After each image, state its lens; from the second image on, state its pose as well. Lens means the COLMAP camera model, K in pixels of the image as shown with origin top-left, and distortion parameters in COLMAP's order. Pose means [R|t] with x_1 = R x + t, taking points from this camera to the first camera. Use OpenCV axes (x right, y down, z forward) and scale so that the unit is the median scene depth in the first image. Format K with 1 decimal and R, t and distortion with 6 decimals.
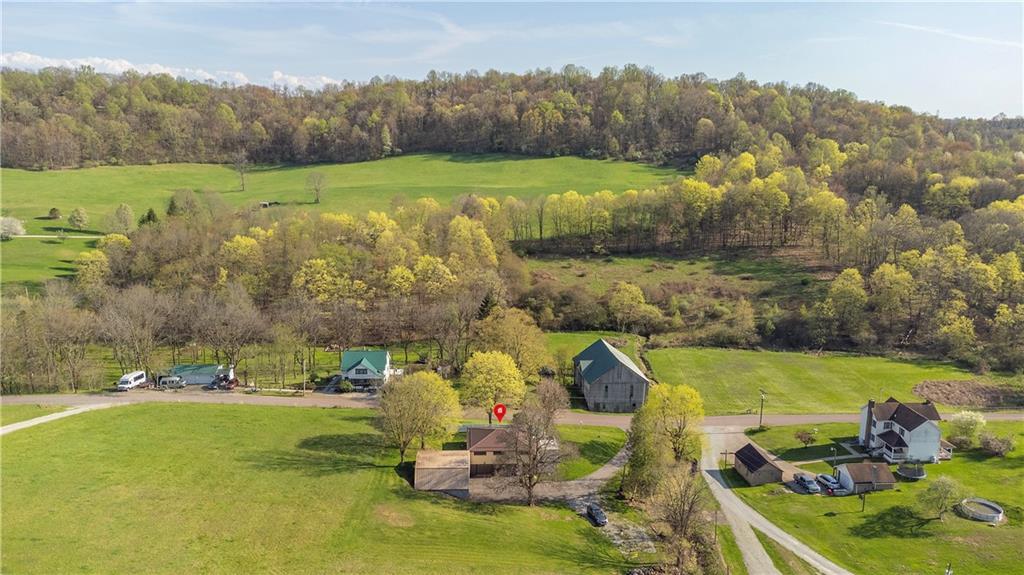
lens RADIAL K [[761.2, 0, 511.7], [0, 761.2, 287.2], [0, 0, 1]] dist [0.036479, 0.038361]
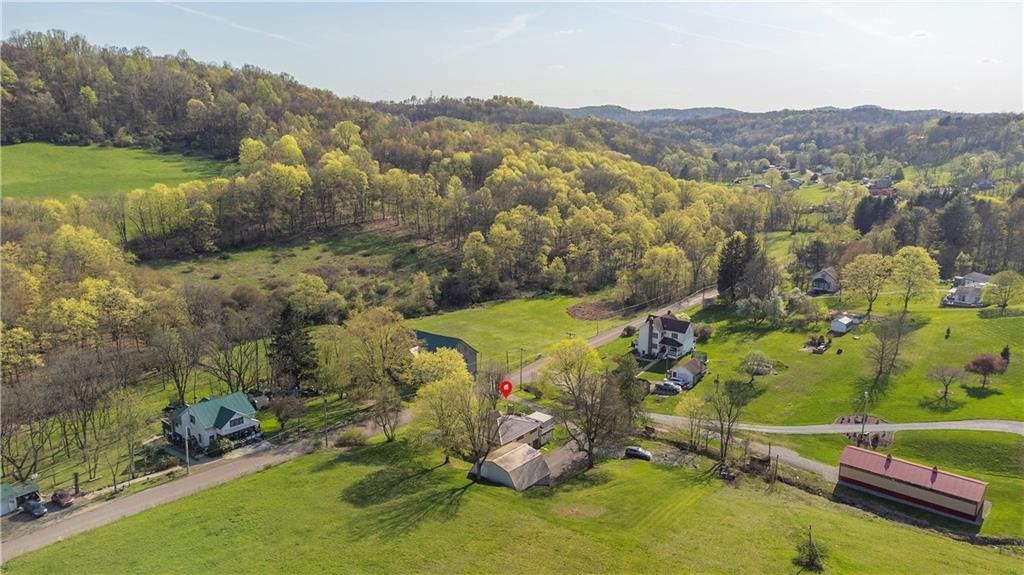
lens RADIAL K [[761.2, 0, 512.6], [0, 761.2, 287.1], [0, 0, 1]] dist [0.036479, 0.038361]
pose [[0.667001, -0.171381, 0.725078, -0.214492], [0.153577, 0.983911, 0.091283, -0.021418], [-0.729057, 0.050470, 0.682590, 0.092126]]
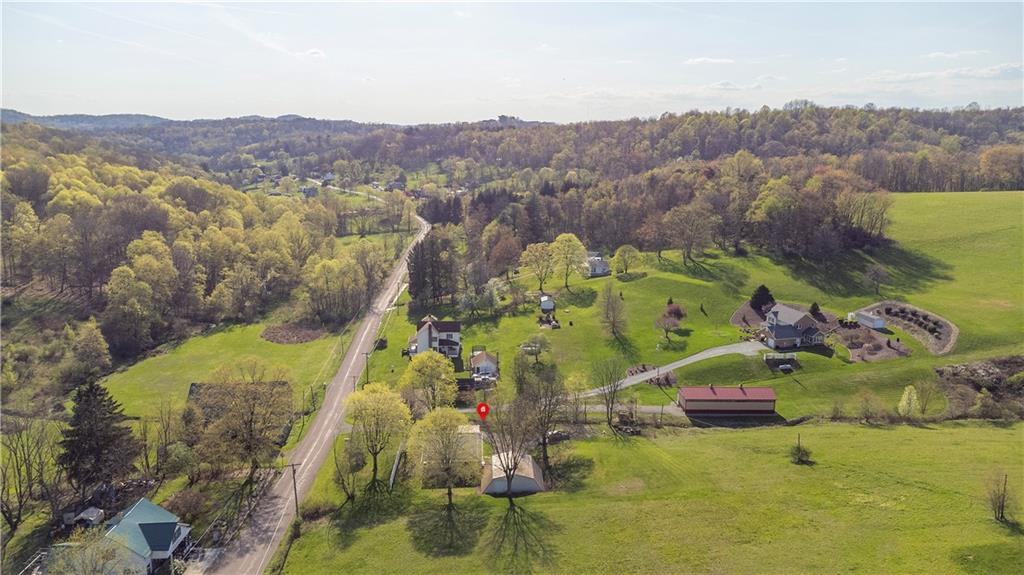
lens RADIAL K [[761.2, 0, 509.4], [0, 761.2, 285.5], [0, 0, 1]] dist [0.036479, 0.038361]
pose [[0.025431, -0.217289, 0.975776, -0.286545], [0.203758, 0.956728, 0.207737, -0.058865], [-0.978691, 0.193539, 0.068605, 0.253272]]
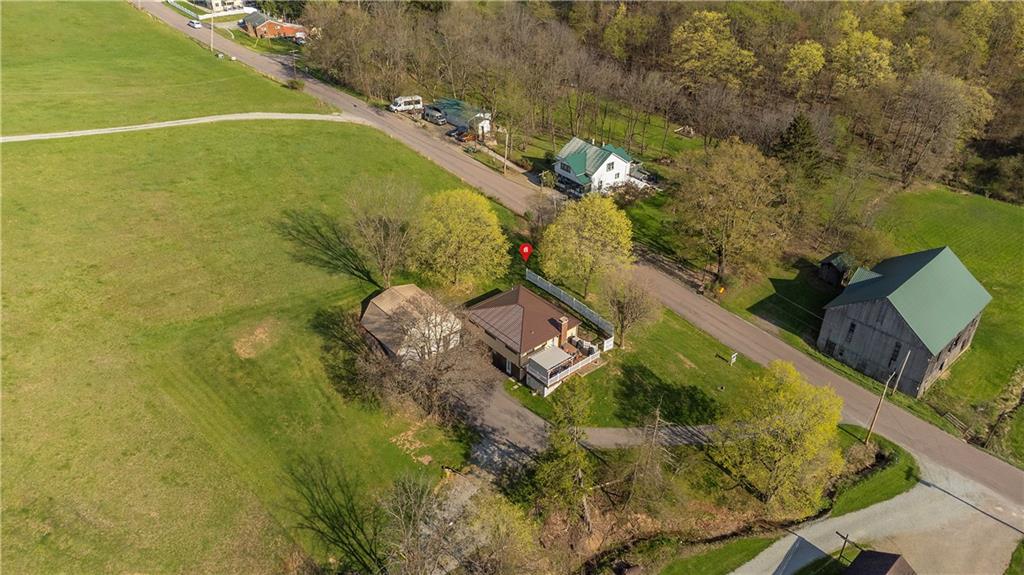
lens RADIAL K [[761.2, 0, 513.4], [0, 761.2, 286.5], [0, 0, 1]] dist [0.036479, 0.038361]
pose [[0.606588, 0.420104, -0.674955, 0.138043], [-0.172196, 0.898255, 0.404335, -0.034709], [0.776144, -0.129040, 0.617211, 0.172615]]
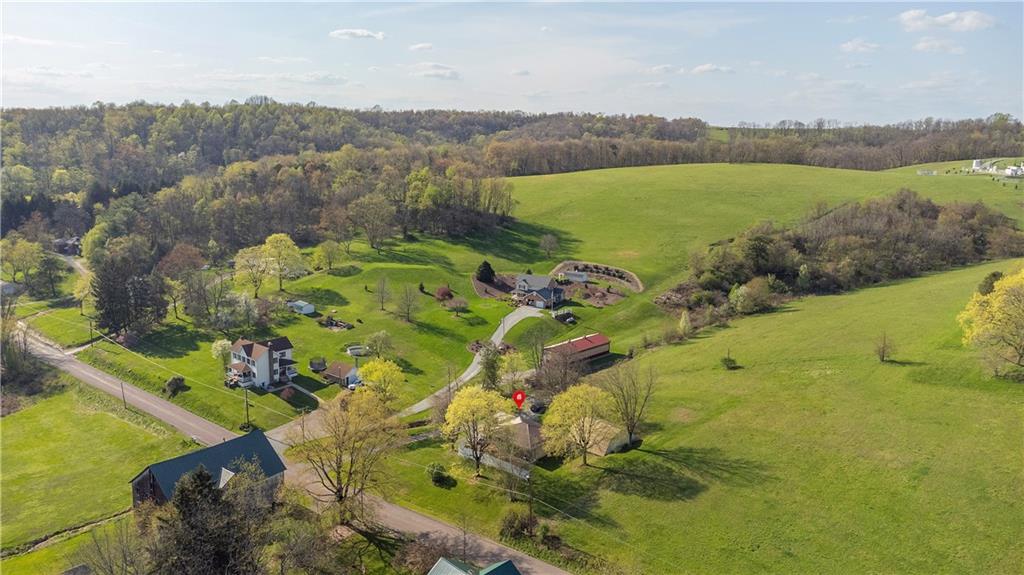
lens RADIAL K [[761.2, 0, 512.9], [0, 761.2, 289.4], [0, 0, 1]] dist [0.036479, 0.038361]
pose [[-0.689929, -0.173591, 0.702754, -0.211261], [0.126197, 0.927110, 0.352904, -0.104298], [-0.712792, 0.332165, -0.617734, 0.485821]]
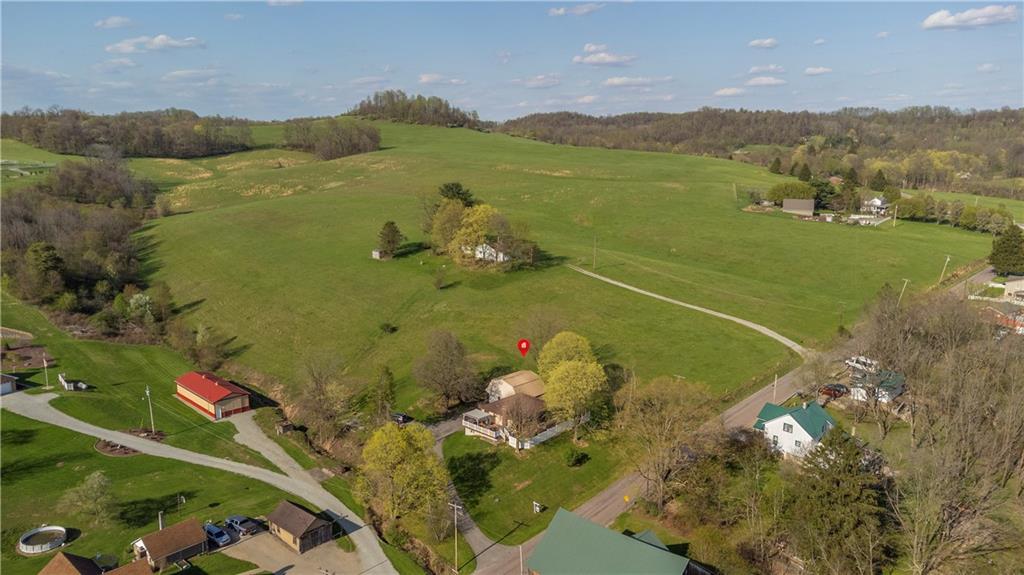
lens RADIAL K [[761.2, 0, 513.4], [0, 761.2, 287.5], [0, 0, 1]] dist [0.036479, 0.038361]
pose [[-0.744344, 0.118381, -0.657220, 0.209578], [-0.150781, 0.928955, 0.338095, -0.099215], [0.650551, 0.350755, -0.673613, 0.512418]]
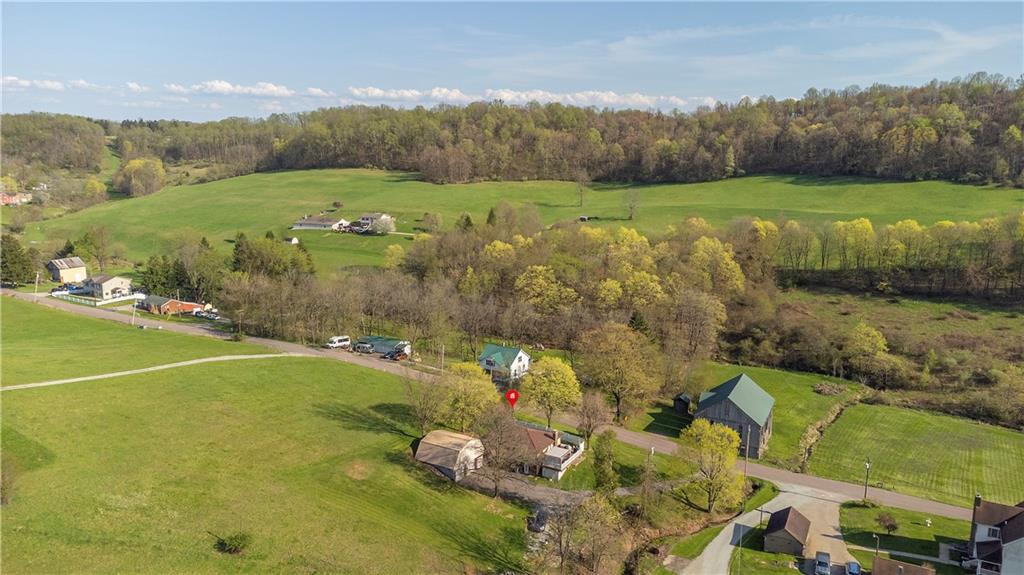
lens RADIAL K [[761.2, 0, 510.6], [0, 761.2, 288.8], [0, 0, 1]] dist [0.036479, 0.038361]
pose [[0.837729, 0.101687, -0.536535, 0.158720], [-0.115961, 0.993228, 0.007183, -0.003421], [0.533632, 0.056200, 0.843848, 0.027270]]
